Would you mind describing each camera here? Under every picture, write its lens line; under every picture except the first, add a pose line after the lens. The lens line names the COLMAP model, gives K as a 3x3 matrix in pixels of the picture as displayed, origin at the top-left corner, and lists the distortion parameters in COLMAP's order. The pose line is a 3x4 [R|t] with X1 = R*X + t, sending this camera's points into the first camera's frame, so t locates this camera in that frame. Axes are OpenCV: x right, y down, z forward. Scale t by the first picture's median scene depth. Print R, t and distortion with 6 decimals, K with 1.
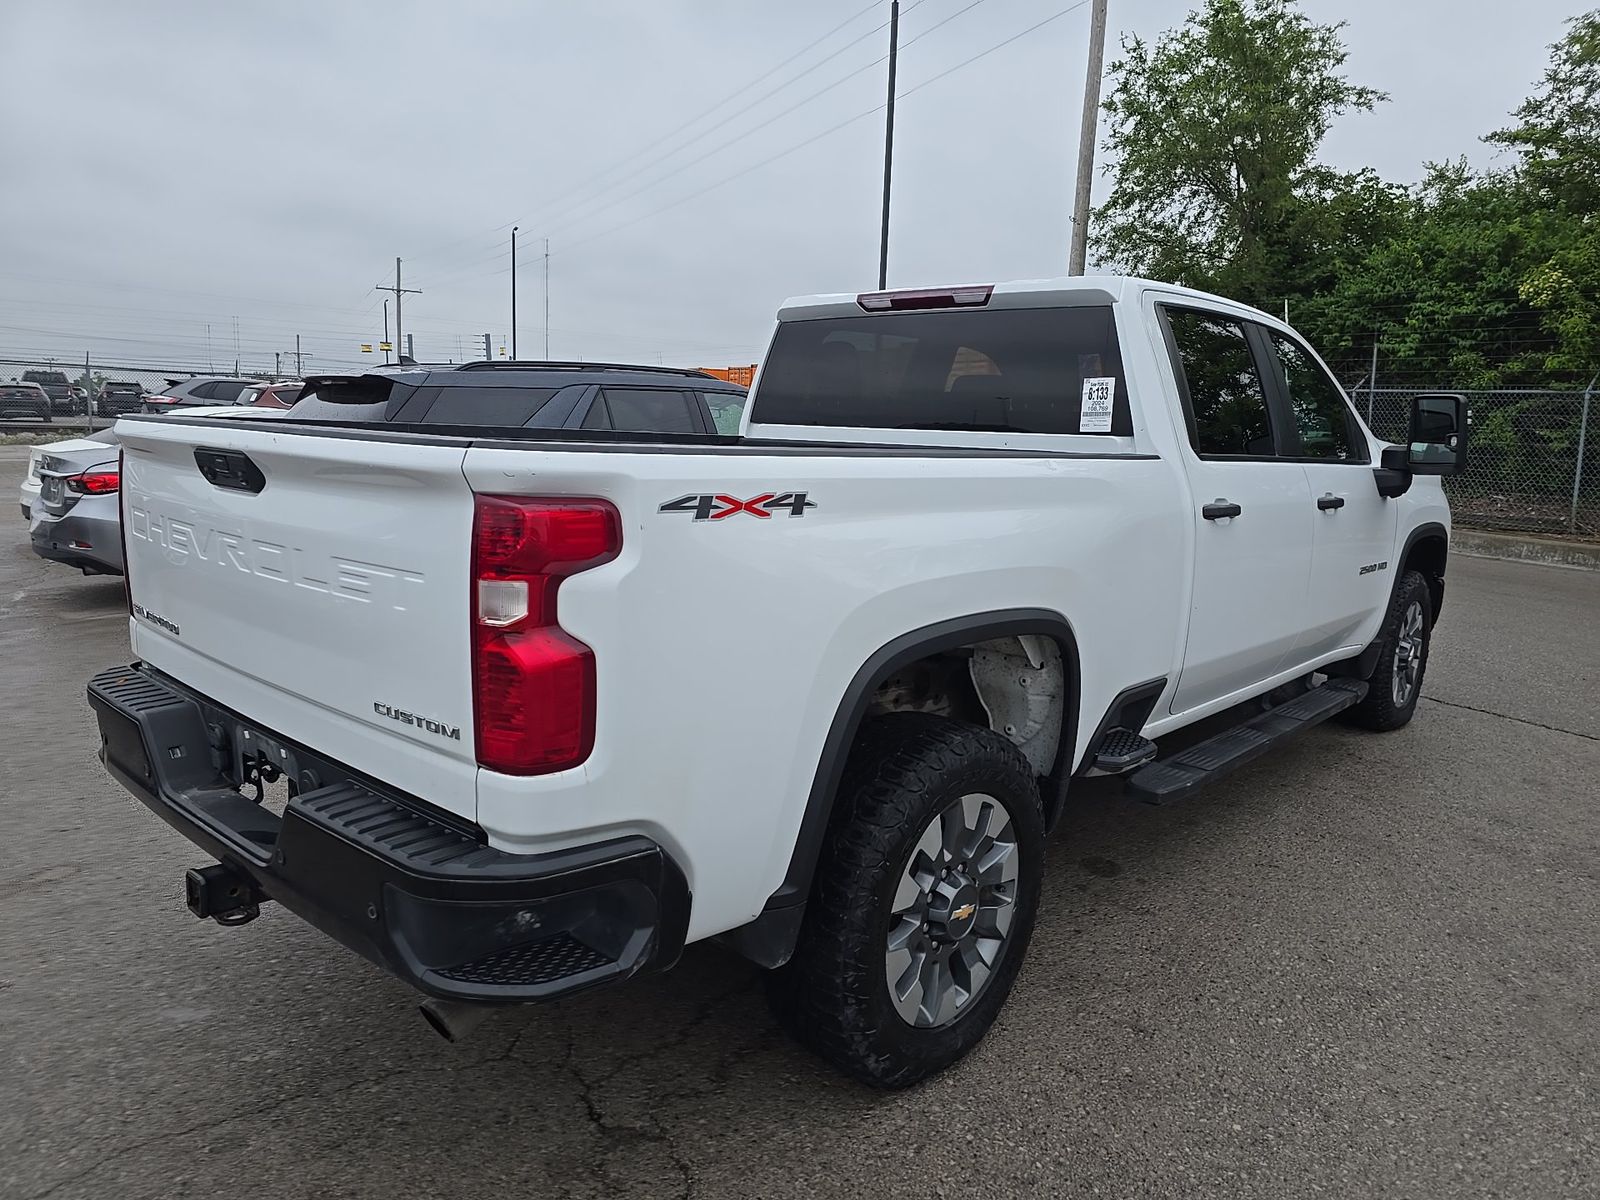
lens RADIAL K [[1067.0, 0, 810.9], [0, 1067.0, 591.0], [0, 0, 1]] dist [0.050530, -0.053783]
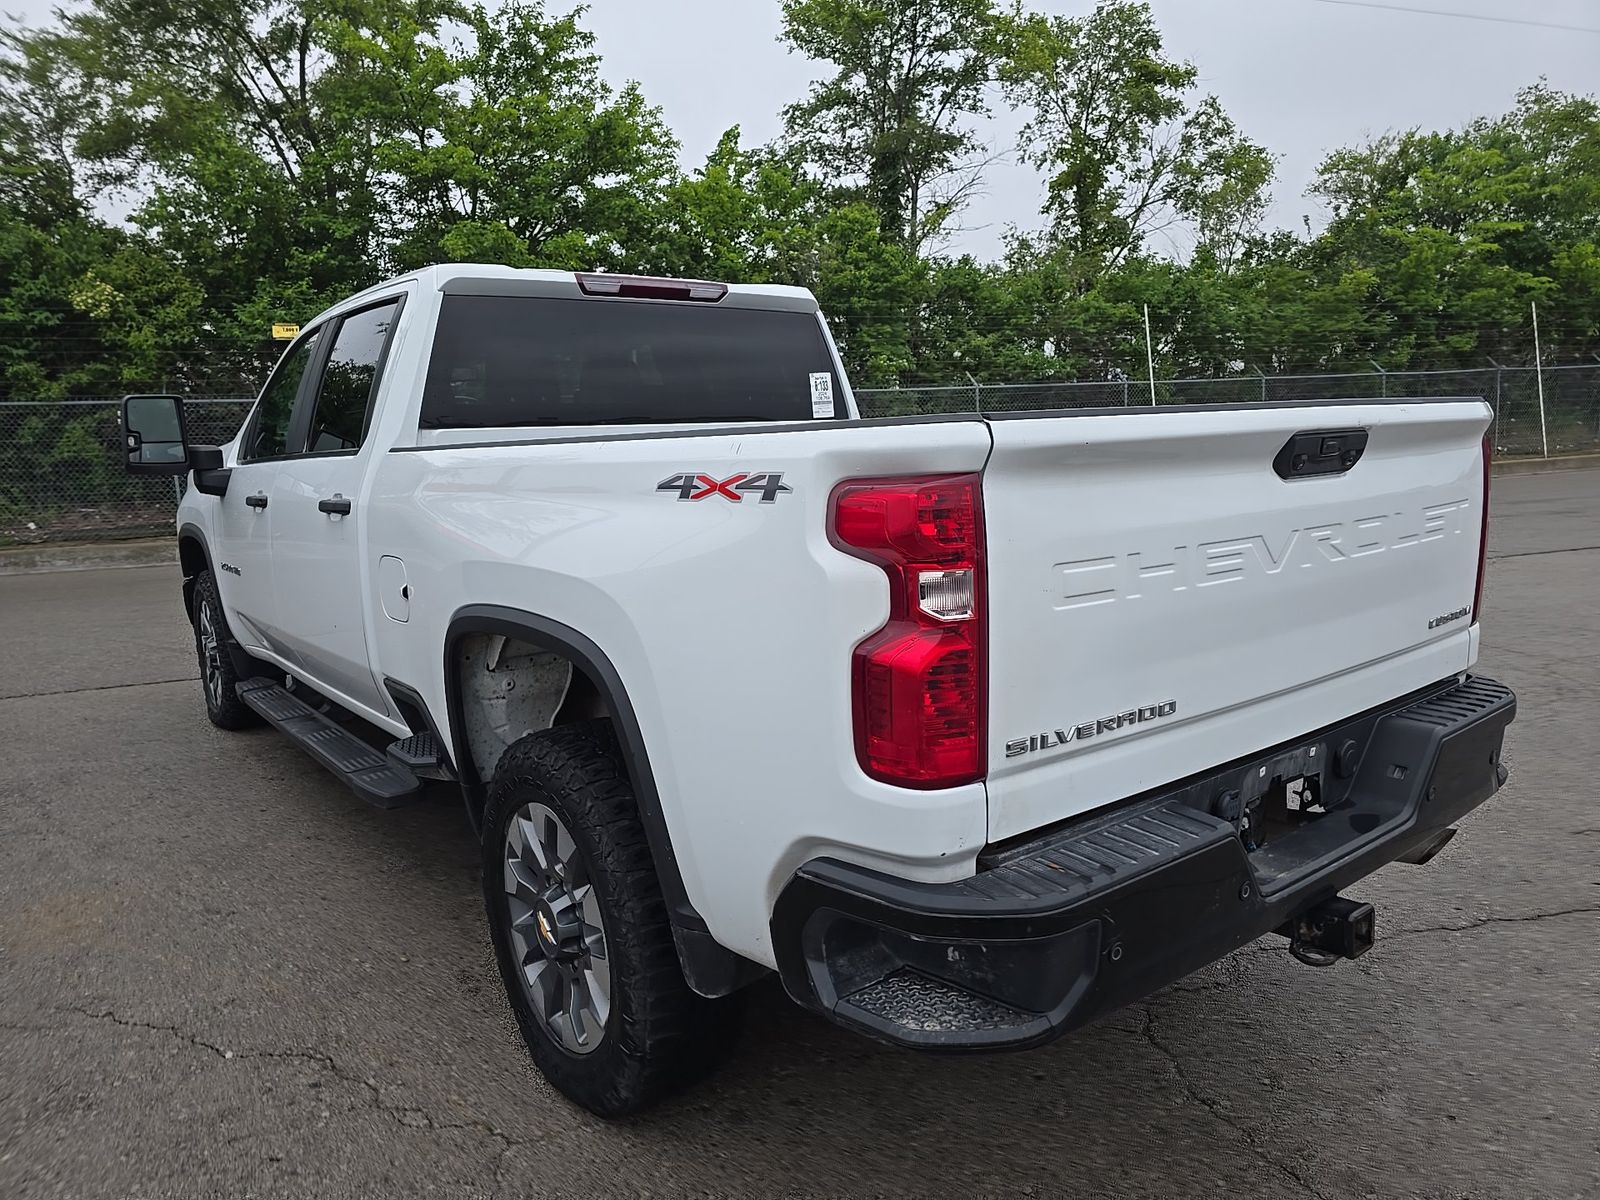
lens RADIAL K [[1068.2, 0, 800.0], [0, 1068.2, 600.0], [0, 0, 1]] dist [0.048149, -0.053203]
pose [[0.190889, -0.187585, 0.963521, -0.218857], [0.194503, 0.969337, 0.150183, -0.030886], [-0.962149, 0.158739, 0.221521, 0.180745]]
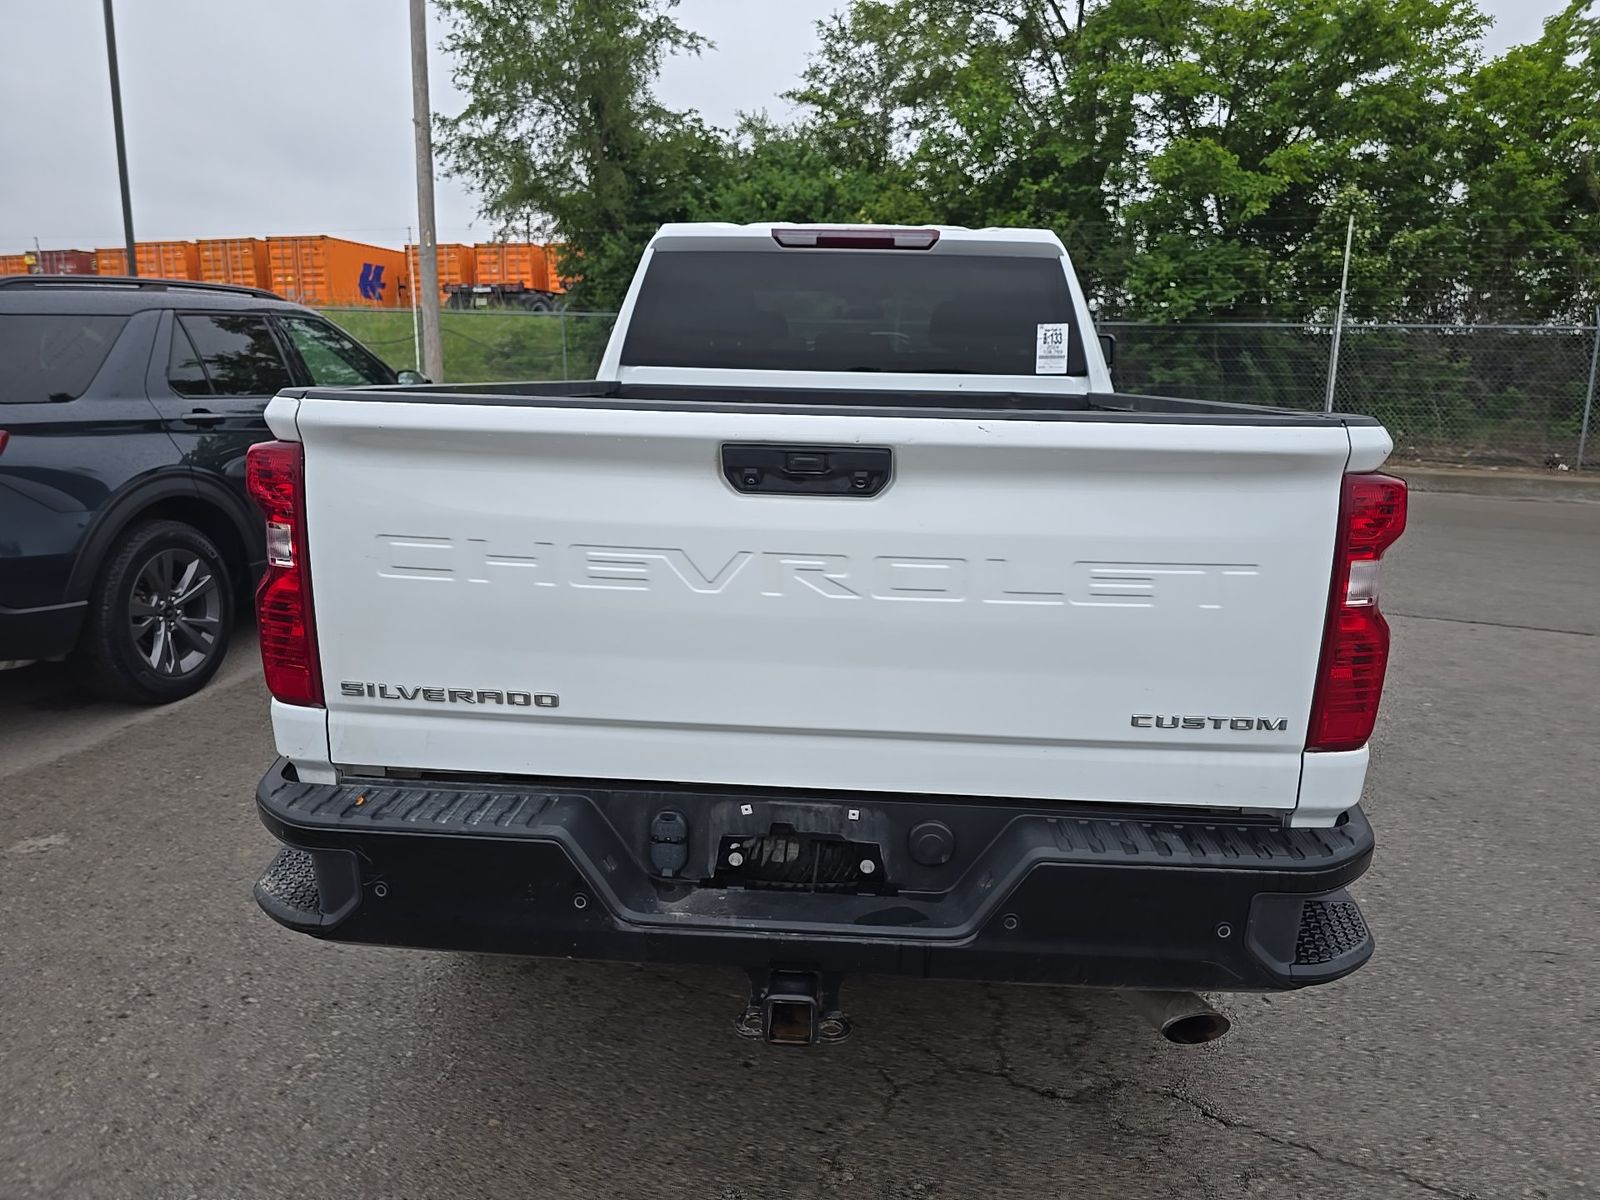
lens RADIAL K [[1067.0, 0, 810.9], [0, 1067.0, 591.0], [0, 0, 1]] dist [0.050530, -0.053783]
pose [[0.788904, -0.142617, 0.597738, -0.145531], [0.097938, 0.989444, 0.106815, -0.015455], [-0.606662, -0.025725, 0.794544, 0.058695]]
